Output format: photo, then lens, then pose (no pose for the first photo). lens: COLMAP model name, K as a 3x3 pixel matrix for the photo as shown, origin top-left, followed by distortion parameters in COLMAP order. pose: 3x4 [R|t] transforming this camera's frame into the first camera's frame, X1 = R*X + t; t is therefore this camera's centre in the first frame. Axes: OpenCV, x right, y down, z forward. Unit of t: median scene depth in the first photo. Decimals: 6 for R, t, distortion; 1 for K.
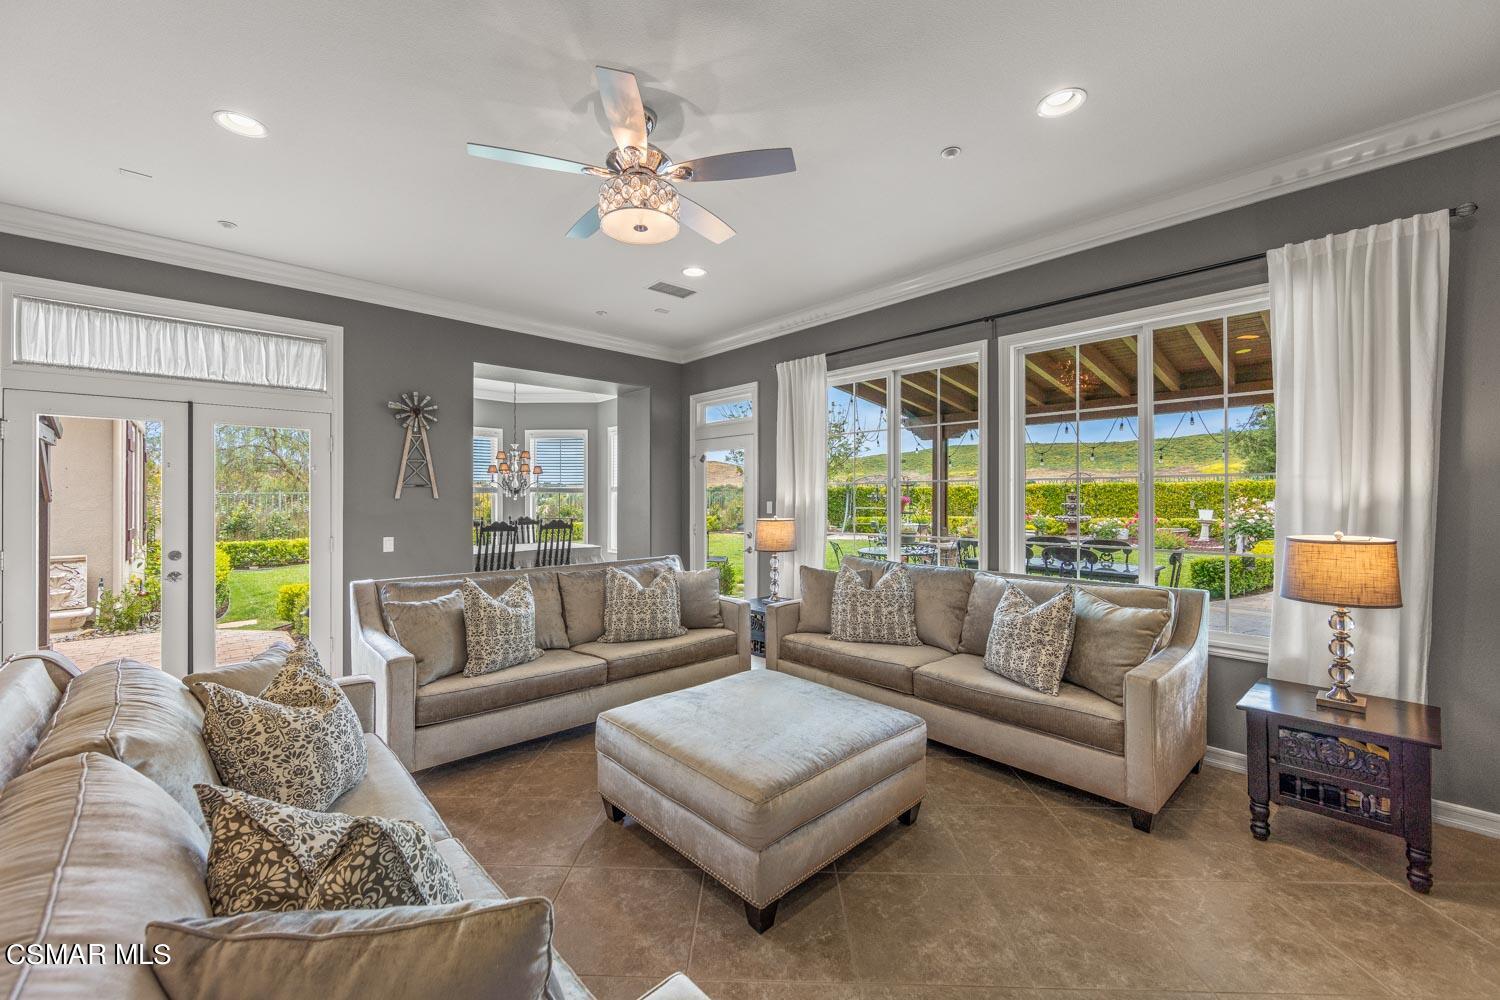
lens RADIAL K [[591.0, 0, 743.8], [0, 591.0, 492.7], [0, 0, 1]] dist [0.009704, -0.000119]
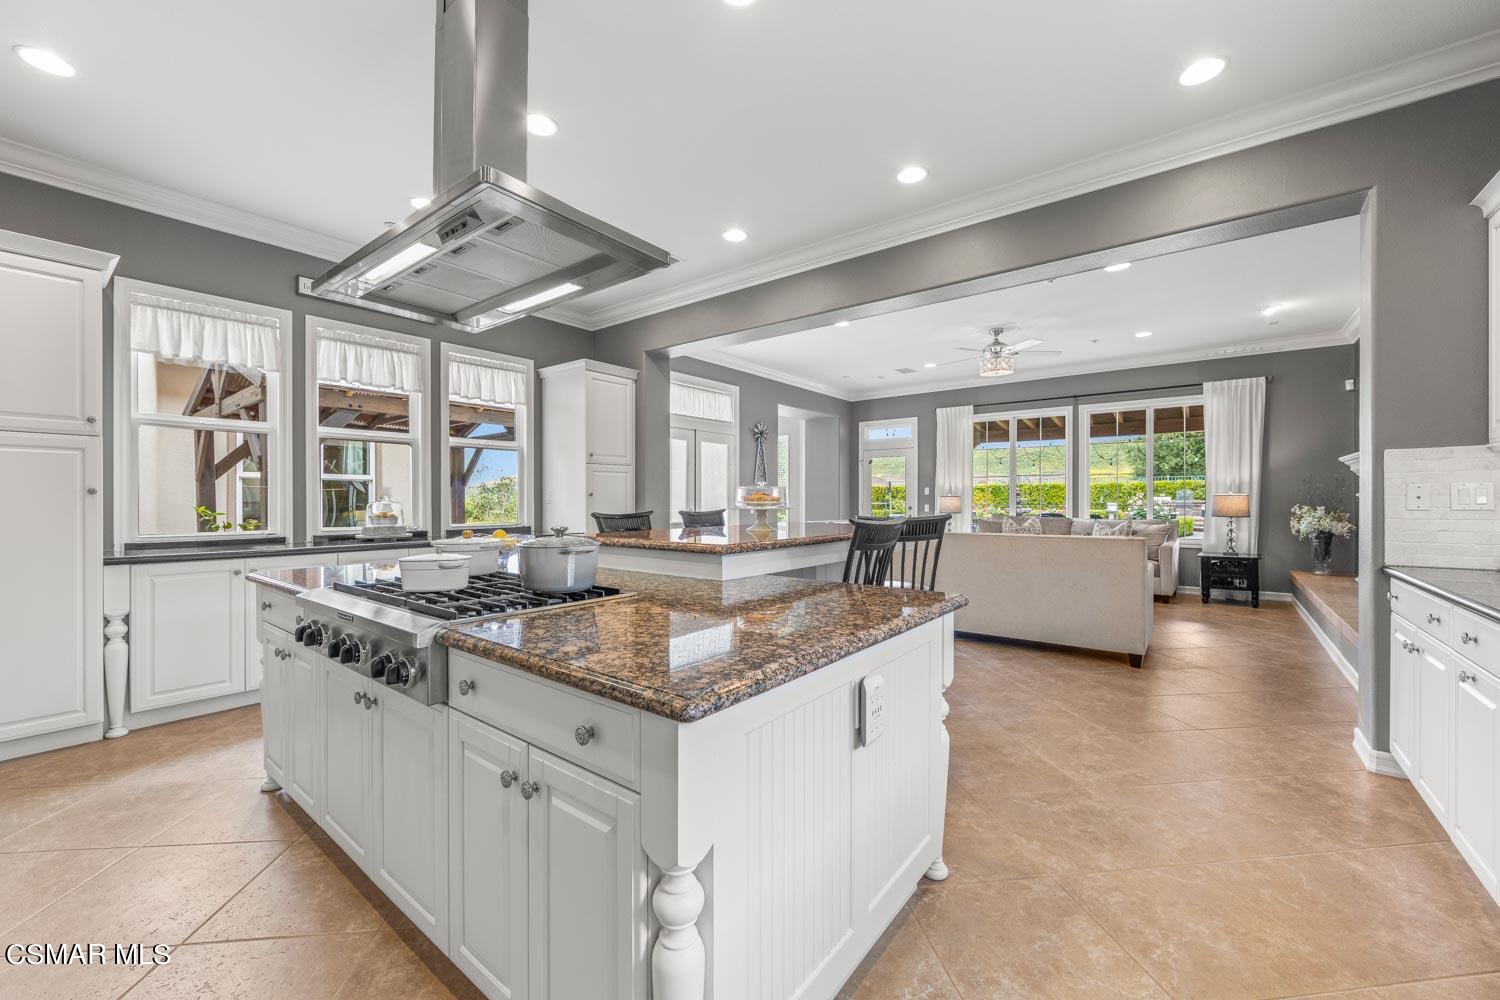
lens RADIAL K [[591.0, 0, 747.1], [0, 591.0, 500.5], [0, 0, 1]] dist [0.009704, -0.000119]
pose [[0.988832, 0.000858, 0.149031, -1.196257], [-0.002232, 0.999957, 0.009051, 0.062774], [-0.149017, -0.009283, 0.988791, -1.023272]]
